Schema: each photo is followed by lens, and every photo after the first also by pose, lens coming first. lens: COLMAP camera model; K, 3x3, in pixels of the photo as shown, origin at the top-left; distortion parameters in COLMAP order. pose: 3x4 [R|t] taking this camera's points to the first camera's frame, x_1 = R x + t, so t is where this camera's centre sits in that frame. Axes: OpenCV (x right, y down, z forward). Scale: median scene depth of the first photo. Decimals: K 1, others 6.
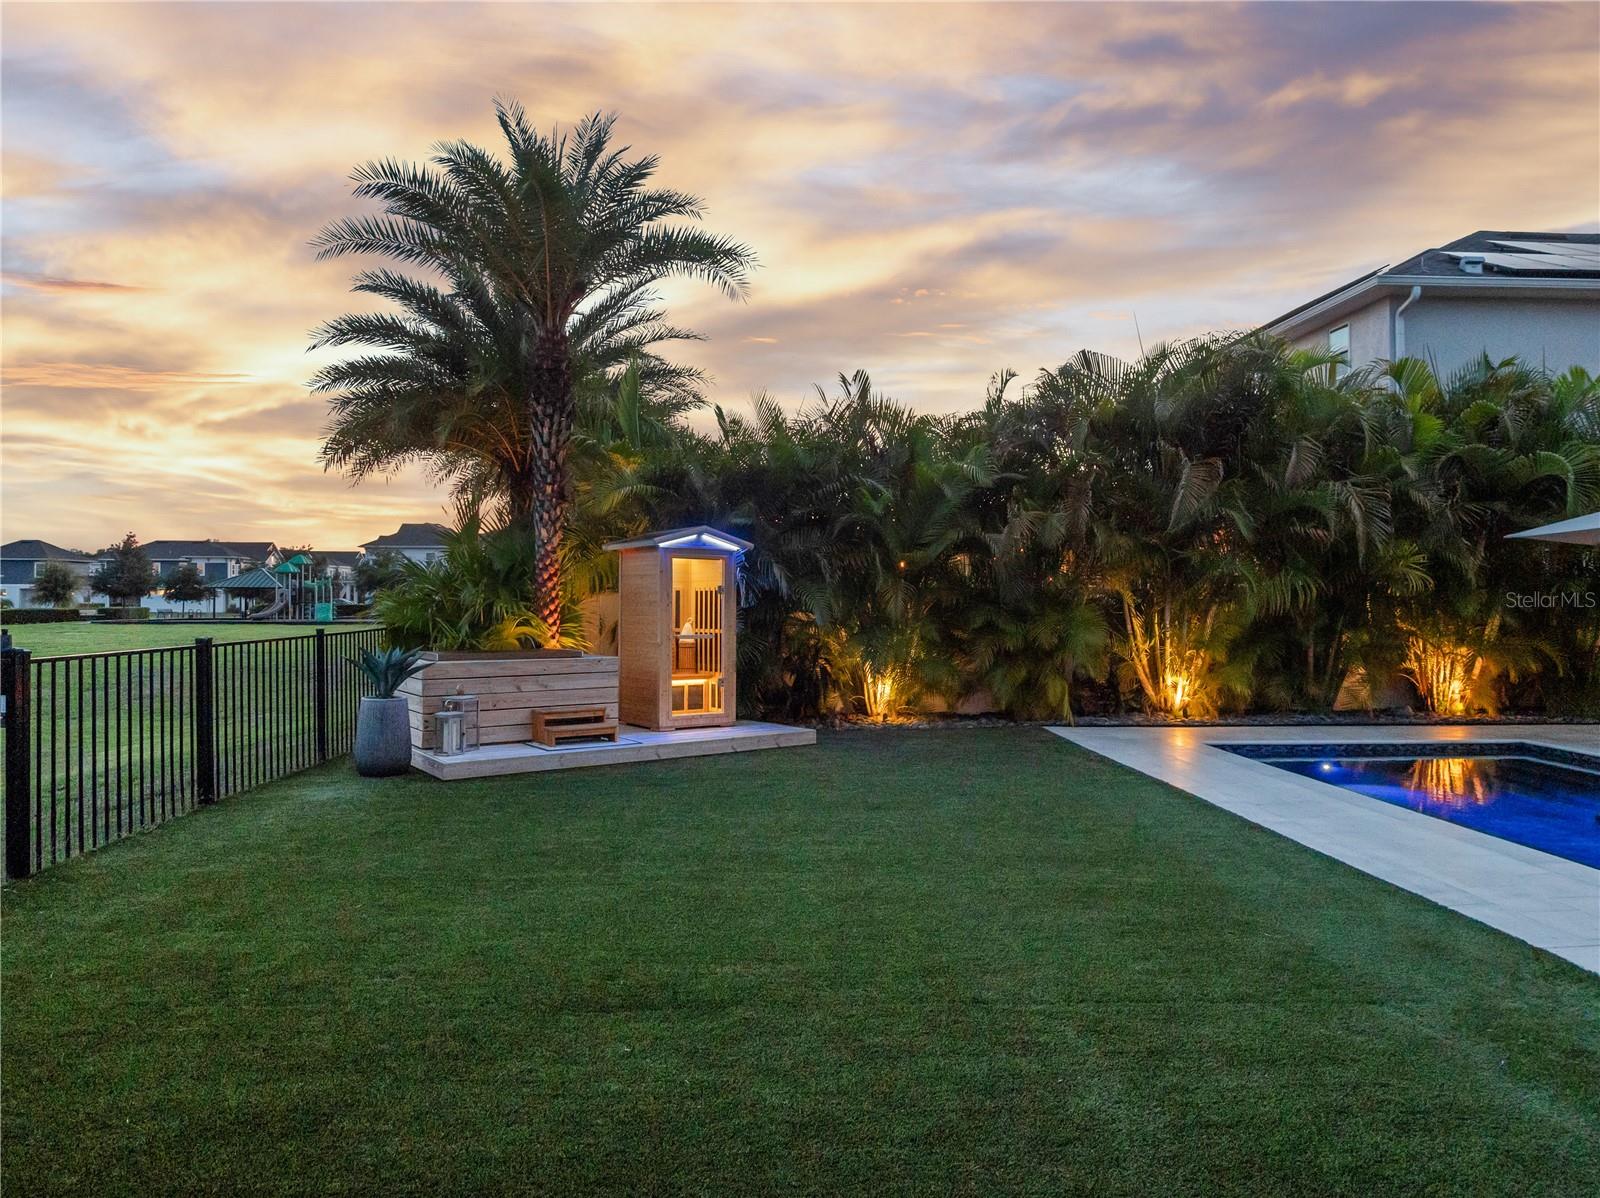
lens RADIAL K [[974.0, 0, 775.8], [0, 974.0, 612.0], [0, 0, 1]] dist [-0.023928, 0.004715]
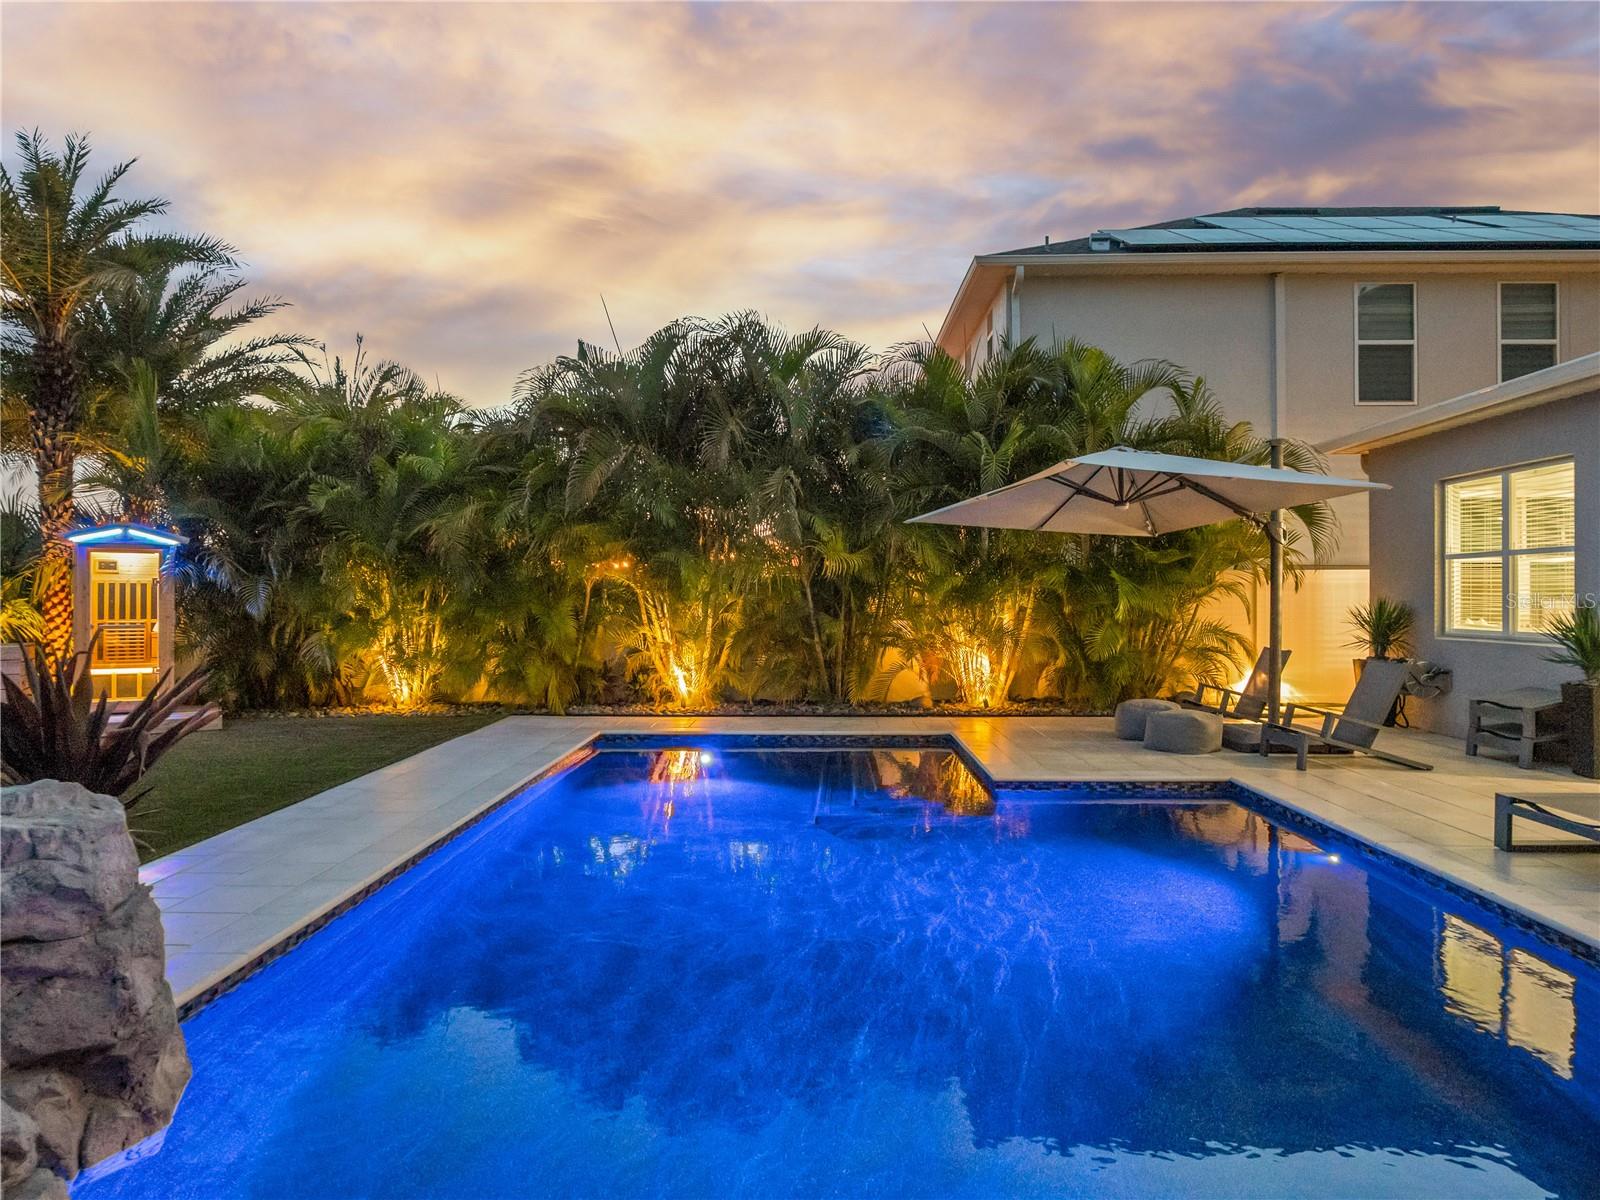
lens RADIAL K [[974.0, 0, 800.3], [0, 974.0, 591.2], [0, 0, 1]] dist [-0.023928, 0.004715]
pose [[0.997880, -0.006480, -0.064764, 0.695177], [0.005471, 0.999861, -0.015740, 0.006710], [0.064857, 0.015352, 0.997777, 0.014069]]
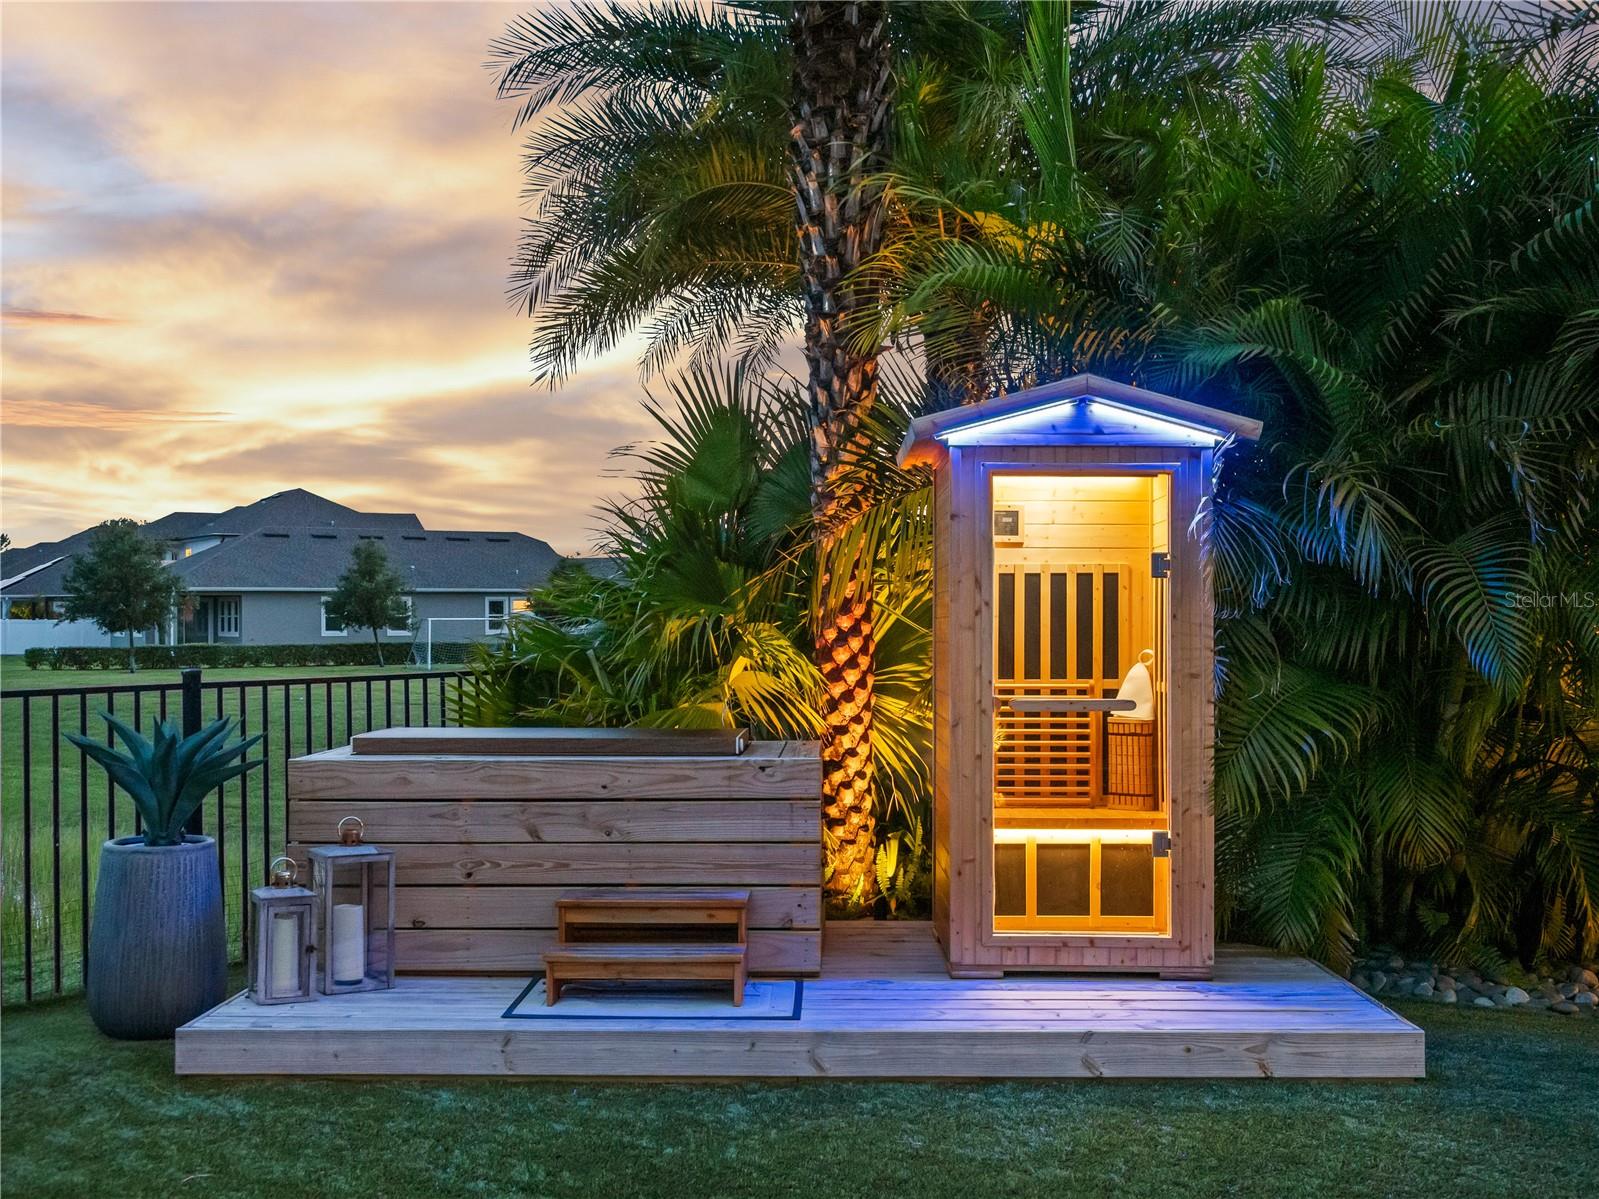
lens RADIAL K [[1771.8, 0, 805.9], [0, 1771.8, 595.1], [0, 0, 1]] dist [0.054809, 0.000000]
pose [[0.807492, -0.017575, -0.589616, 0.202663], [0.000832, 0.999589, -0.028656, 0.004855], [0.589878, 0.022649, 0.807175, 0.434772]]
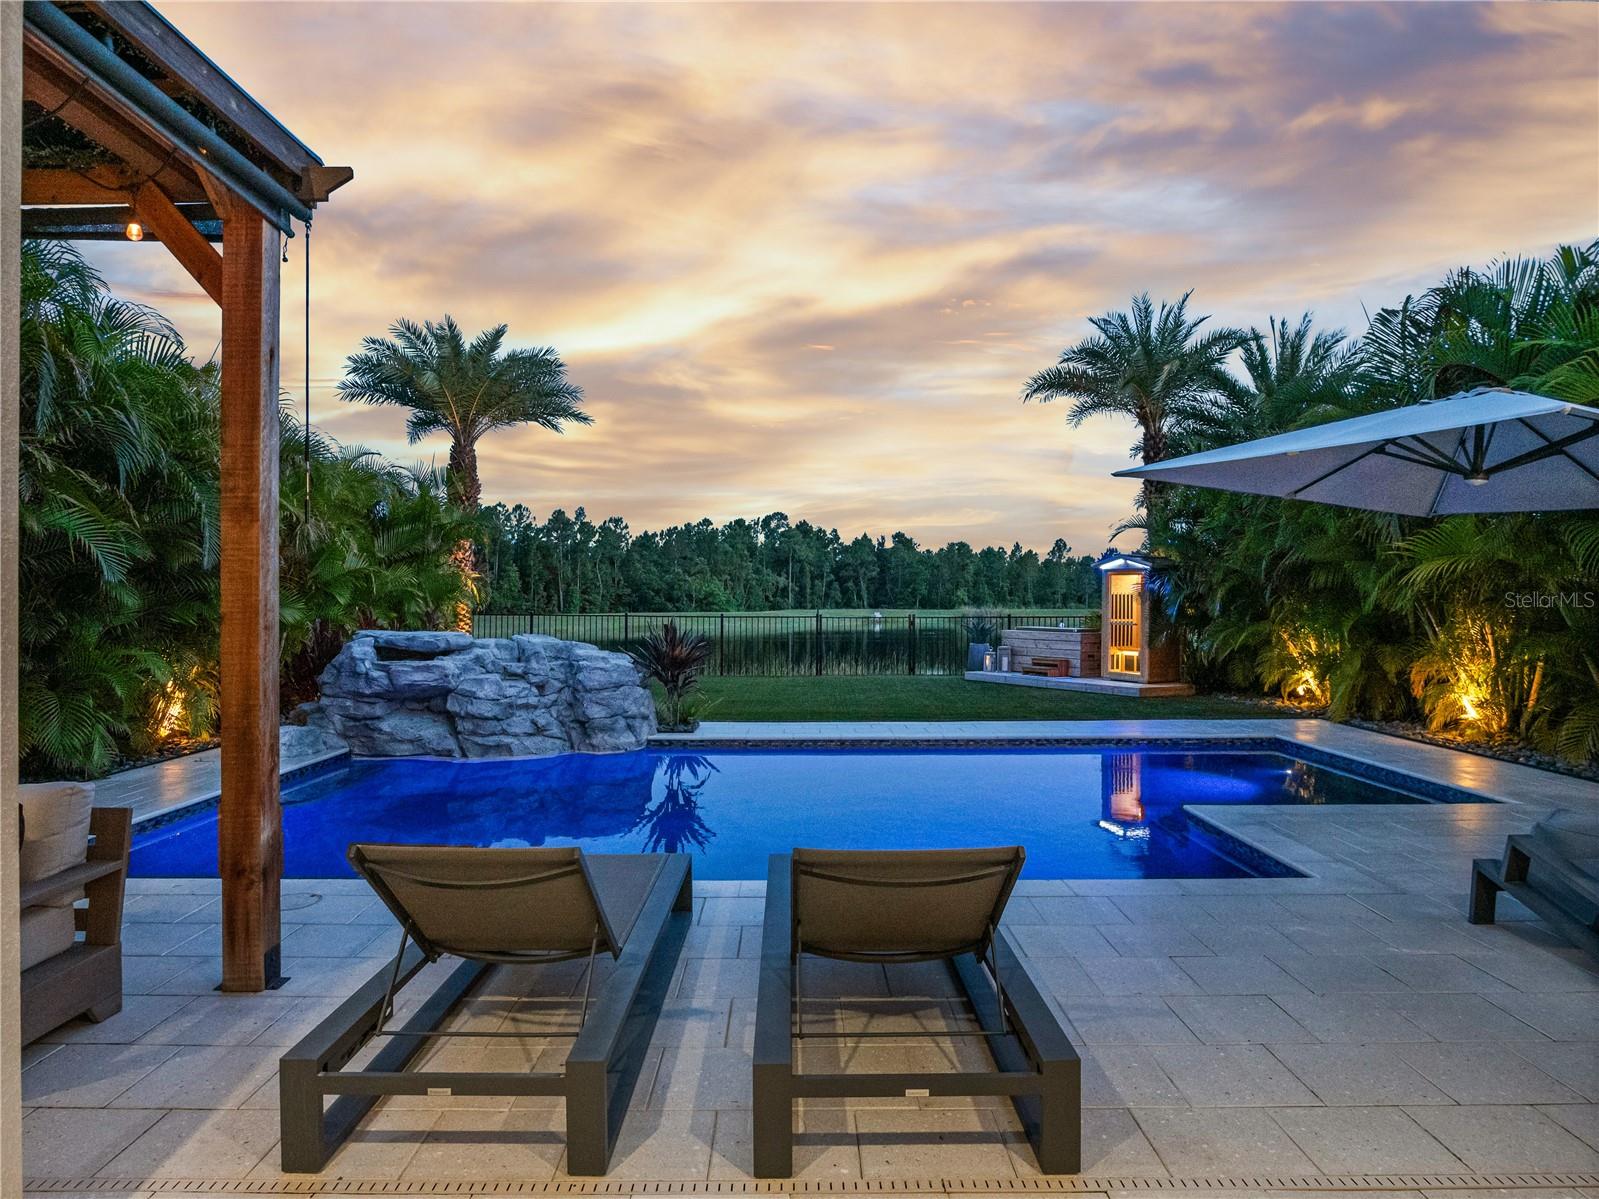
lens RADIAL K [[973.4, 0, 795.6], [0, 973.4, 596.7], [0, 0, 1]] dist [-0.023928, 0.004715]
pose [[-0.027472, -0.008016, -0.999590, 1.496978], [-0.015637, 0.999849, -0.007589, 0.000568], [0.999500, 0.015422, -0.027593, 0.491449]]
